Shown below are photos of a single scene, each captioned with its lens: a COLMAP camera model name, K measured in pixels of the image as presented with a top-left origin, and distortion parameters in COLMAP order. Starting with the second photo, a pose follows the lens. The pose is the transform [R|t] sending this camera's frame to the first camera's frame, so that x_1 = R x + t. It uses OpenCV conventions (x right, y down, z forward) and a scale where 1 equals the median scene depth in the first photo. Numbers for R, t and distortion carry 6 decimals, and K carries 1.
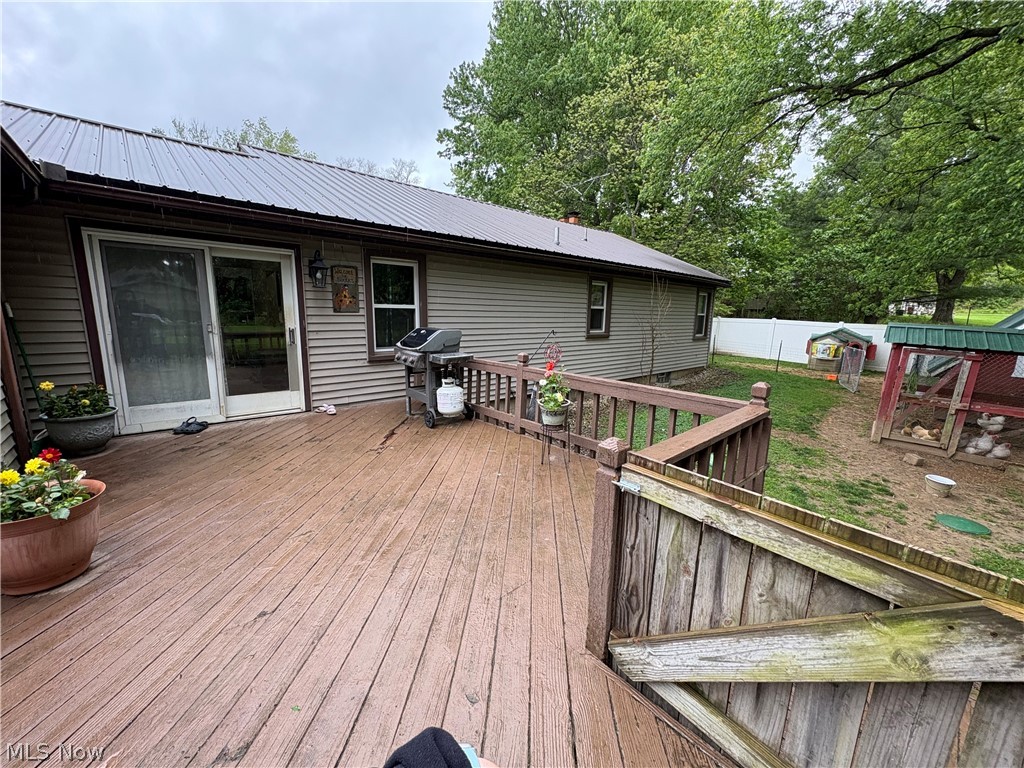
lens RADIAL K [[409.2, 0, 512.0], [0, 409.2, 384.0], [0, 0, 1]] dist [-0.001543, -0.000045]
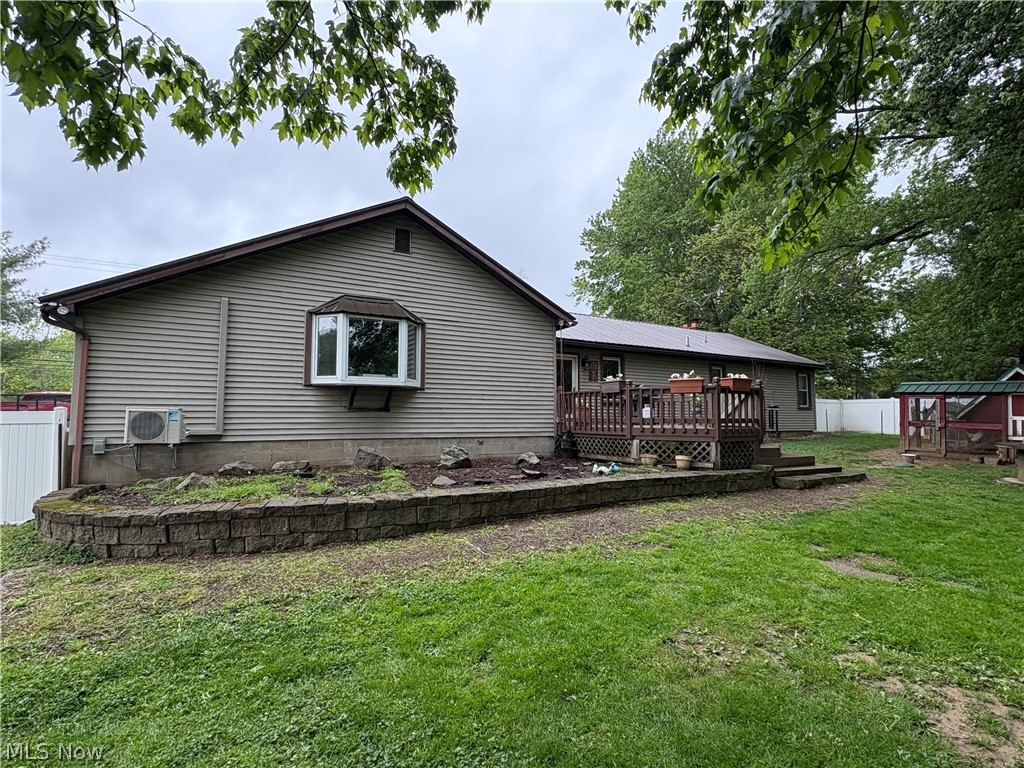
lens RADIAL K [[484.1, 0, 511.2], [0, 484.1, 407.1], [0, 0, 1]] dist [0.001111, 0.000196]
pose [[0.976745, -0.019922, -0.213475, -0.109892], [-0.023296, 0.979918, -0.198037, 0.189789], [0.213134, 0.198405, 0.956666, -0.612011]]
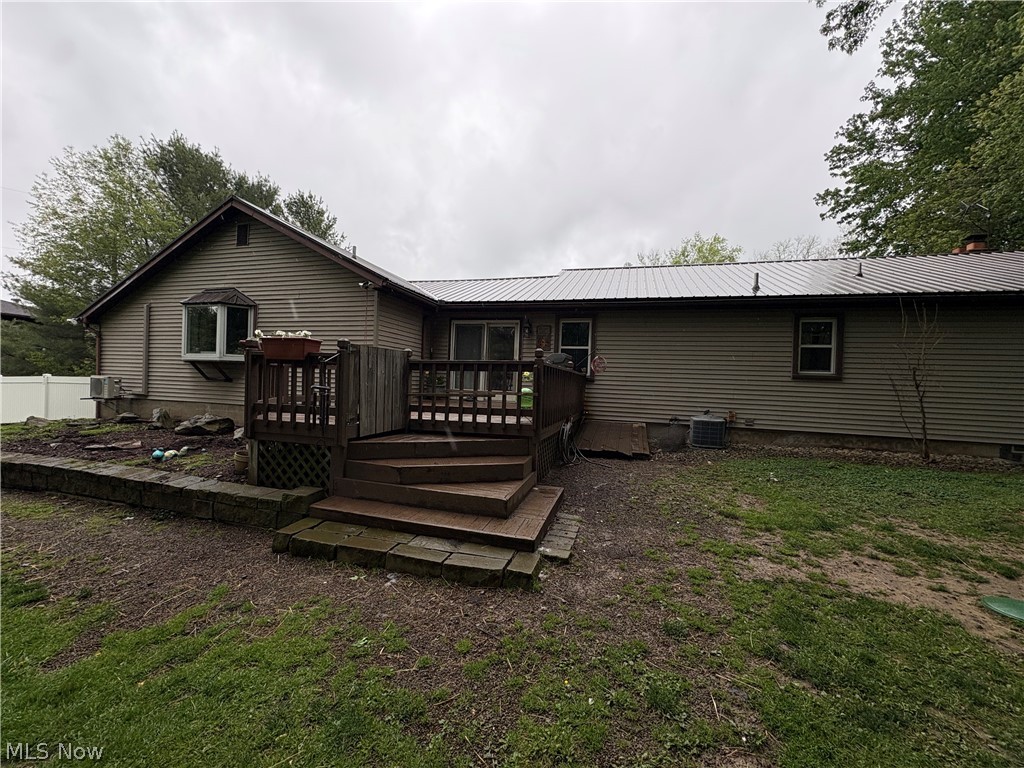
lens RADIAL K [[404.6, 0, 512.0], [0, 404.6, 384.0], [0, 0, 1]] dist [0.001945, 0.000411]
pose [[0.539383, 0.001824, -0.842059, 0.376727], [-0.173076, 0.978887, -0.108744, 0.066997], [0.824082, 0.204395, 0.528310, -0.000024]]
